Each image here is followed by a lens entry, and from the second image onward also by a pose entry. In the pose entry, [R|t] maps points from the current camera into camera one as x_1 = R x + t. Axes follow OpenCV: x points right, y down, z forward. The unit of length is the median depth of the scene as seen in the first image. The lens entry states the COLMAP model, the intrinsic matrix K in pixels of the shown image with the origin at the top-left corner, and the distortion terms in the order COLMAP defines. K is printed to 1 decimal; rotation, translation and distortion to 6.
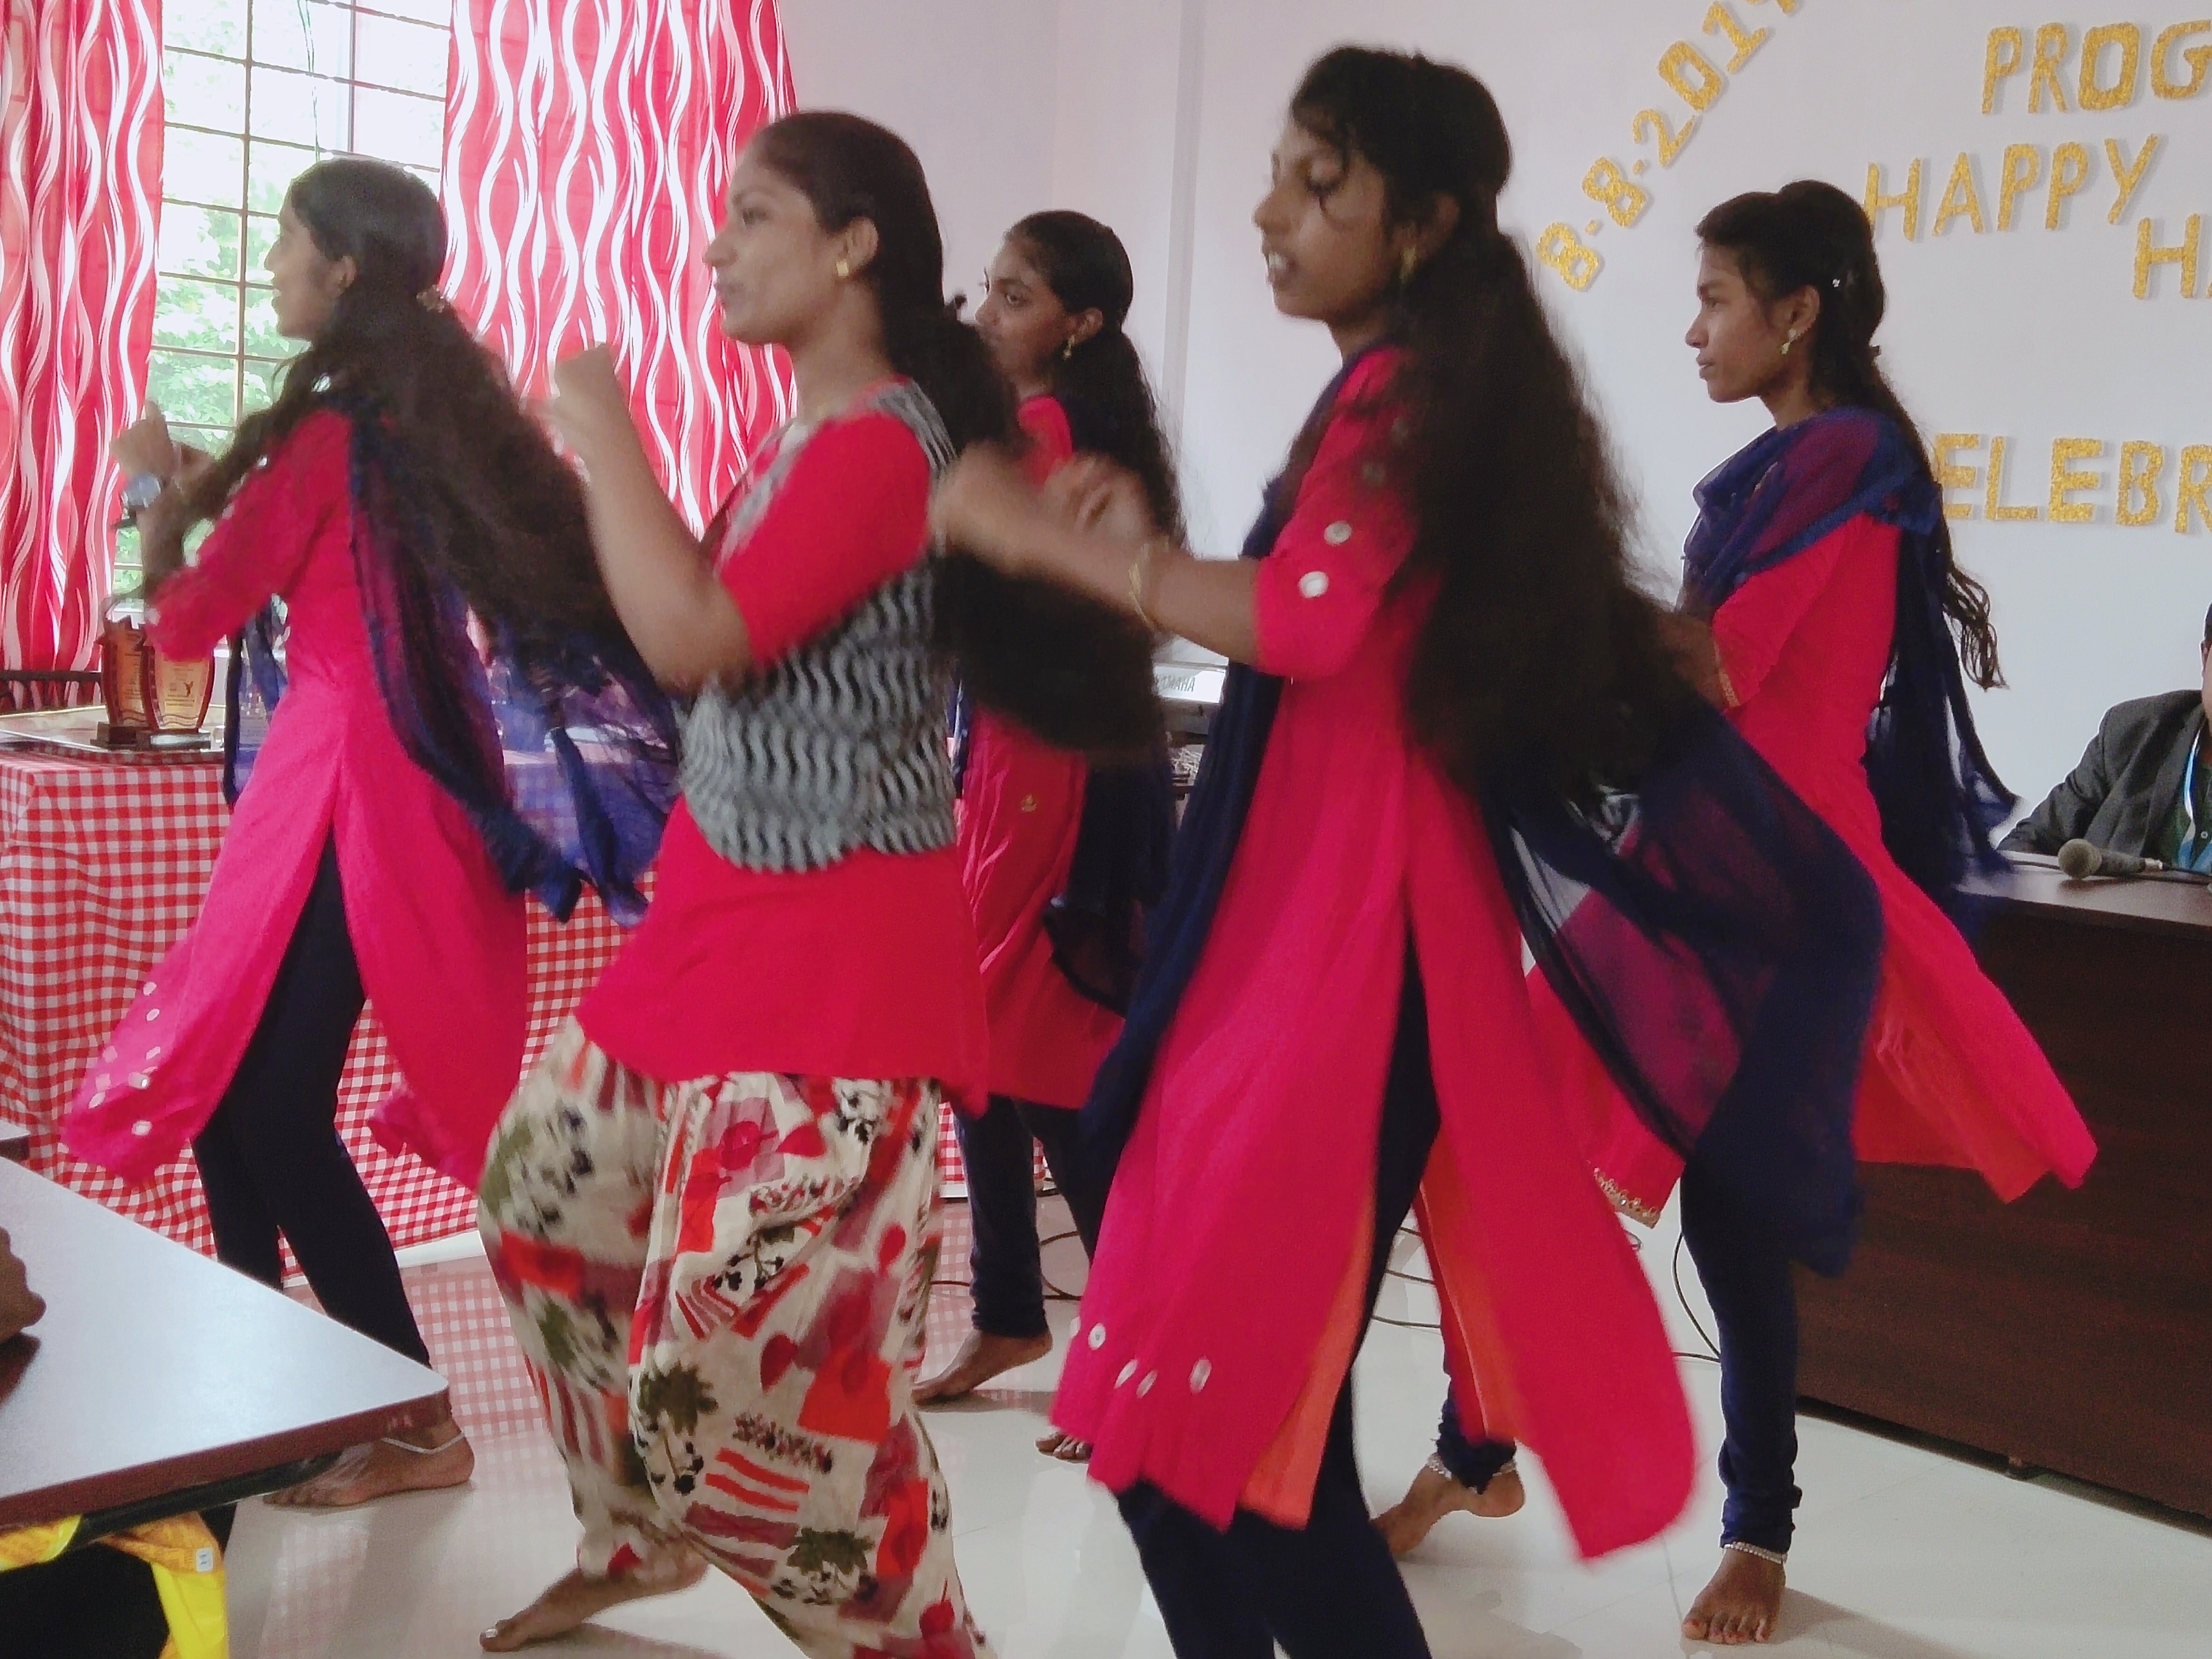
lens RADIAL K [[2760.4, 0, 1106.0], [0, 2760.4, 829.5], [0, 0, 1]] dist [0.066259, 0.006145]
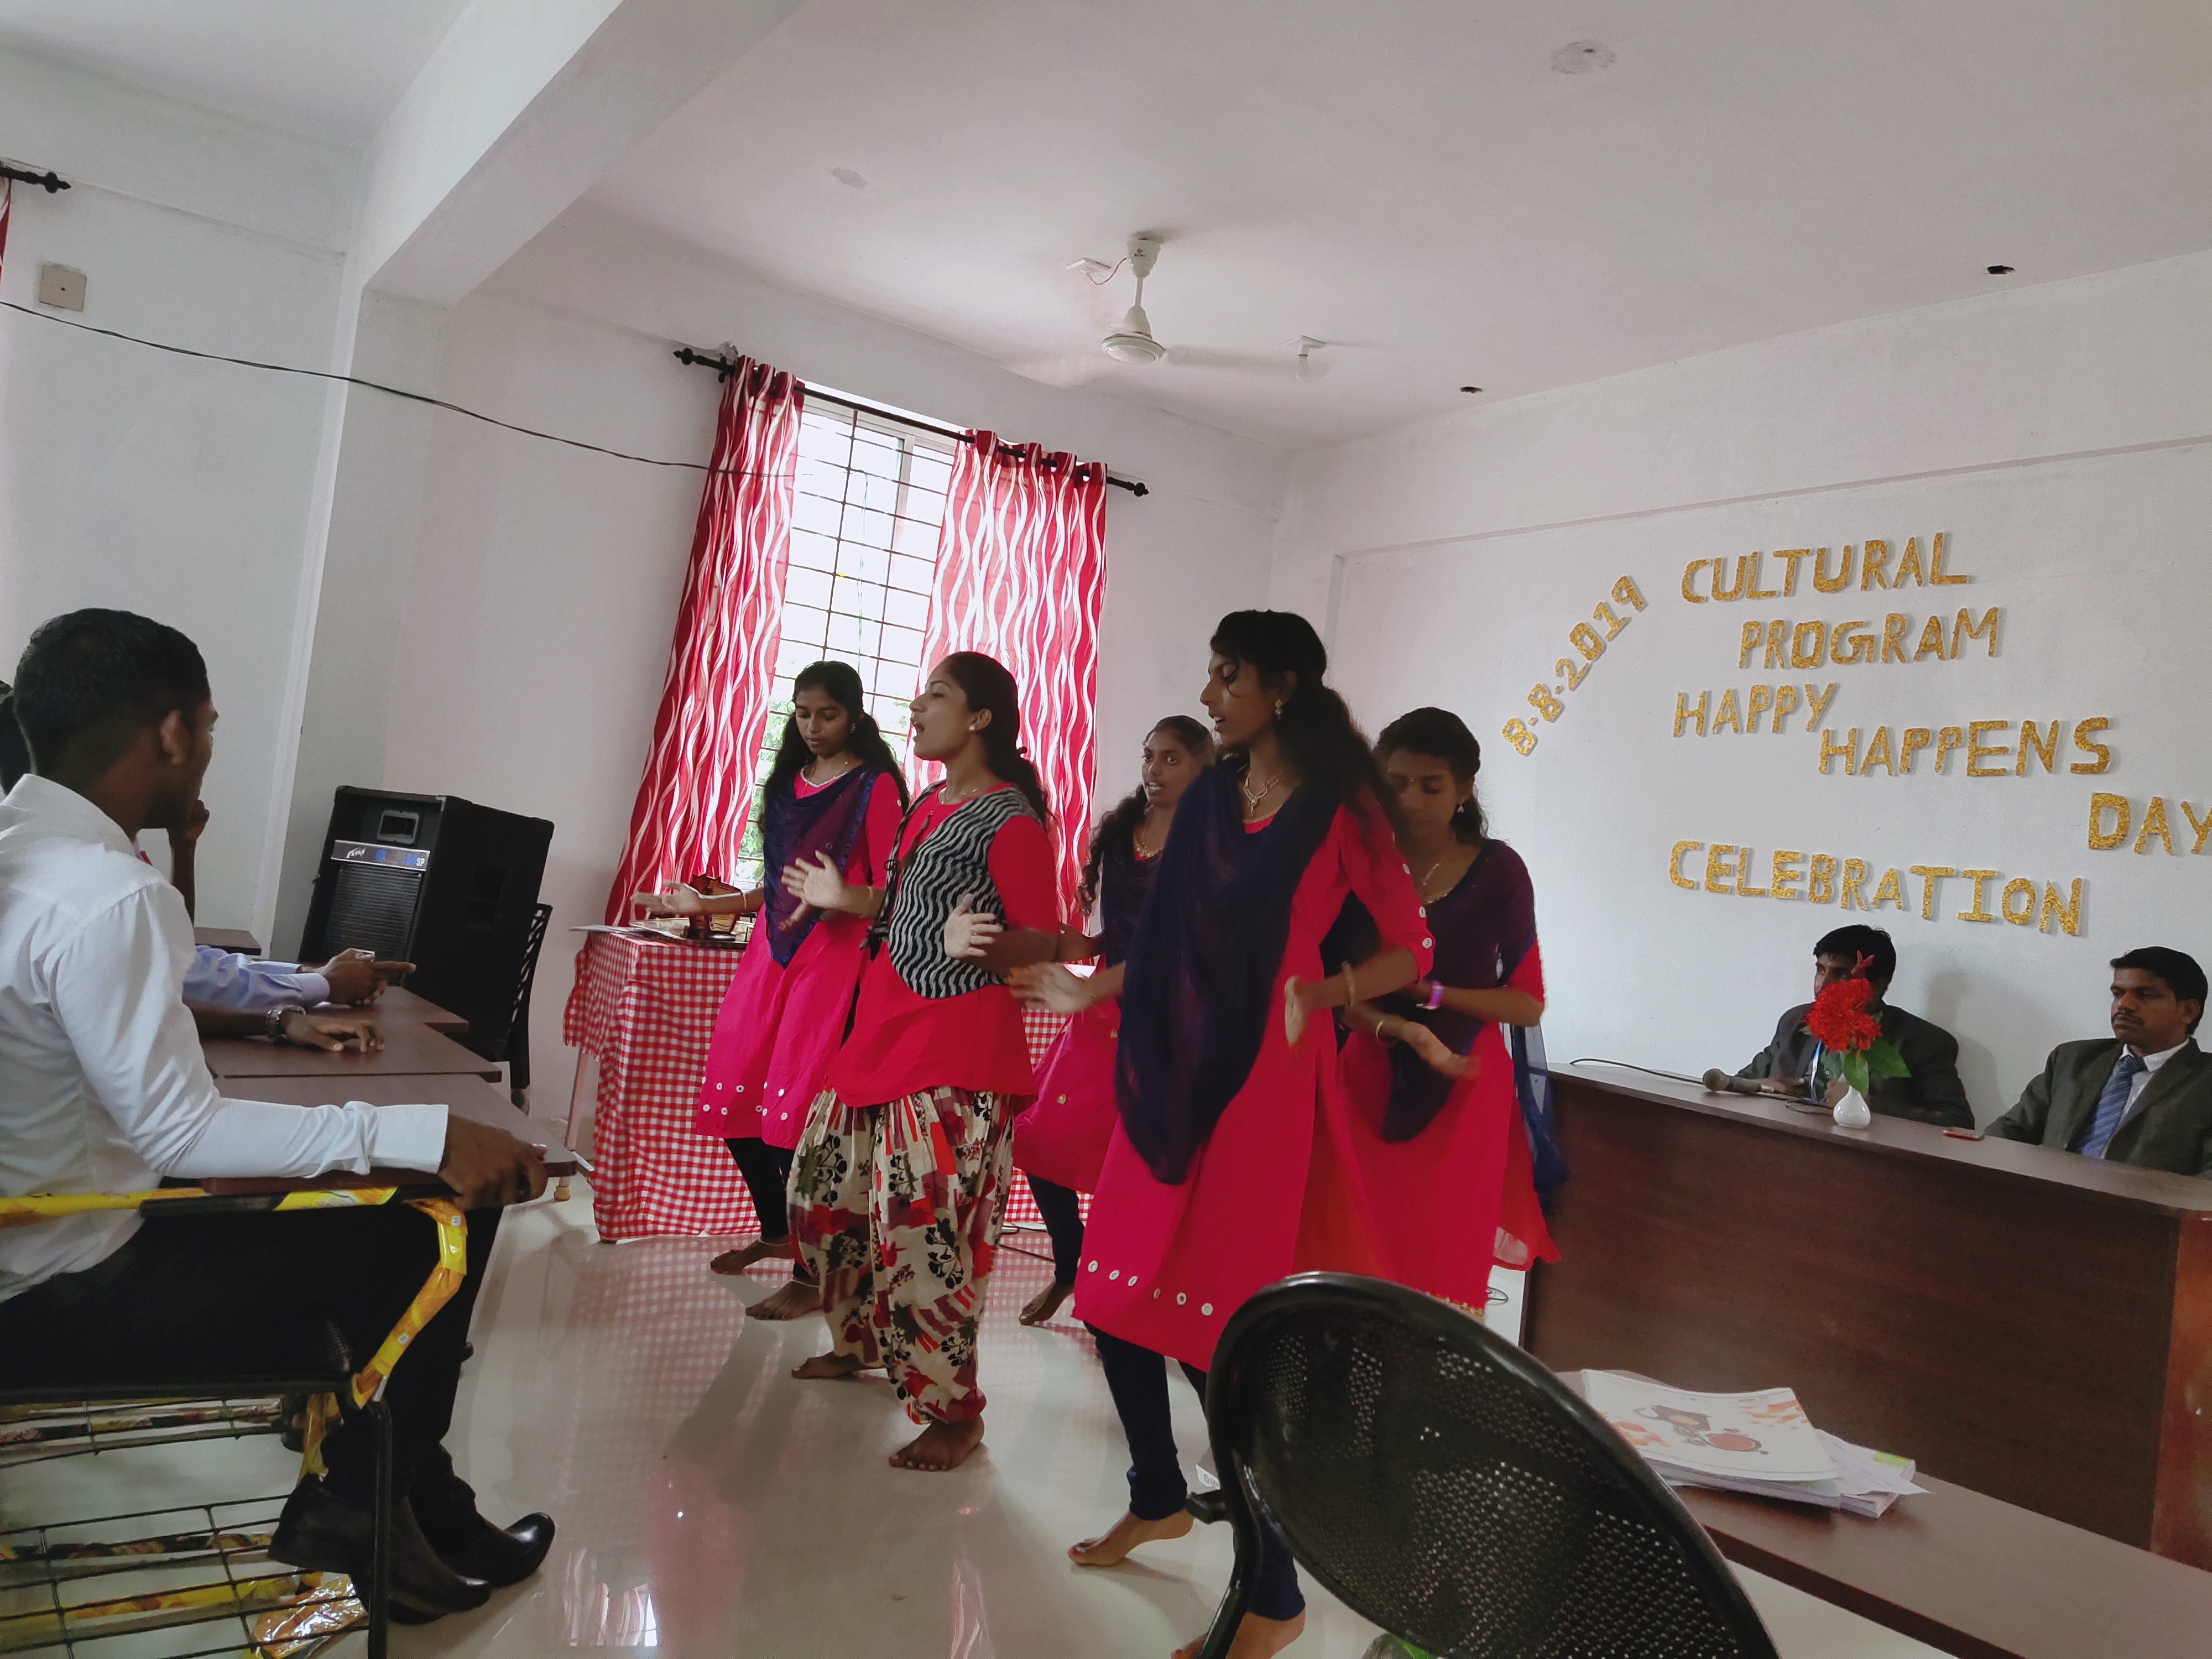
lens RADIAL K [[1634.2, 0, 1096.1], [0, 1634.2, 833.2], [0, 0, 1]] dist [0.073170, -0.047390]
pose [[0.978201, 0.058274, -0.199314, 0.138617], [-0.086267, 0.987114, -0.134775, 0.025681], [0.188892, 0.149031, 0.970623, -0.085816]]
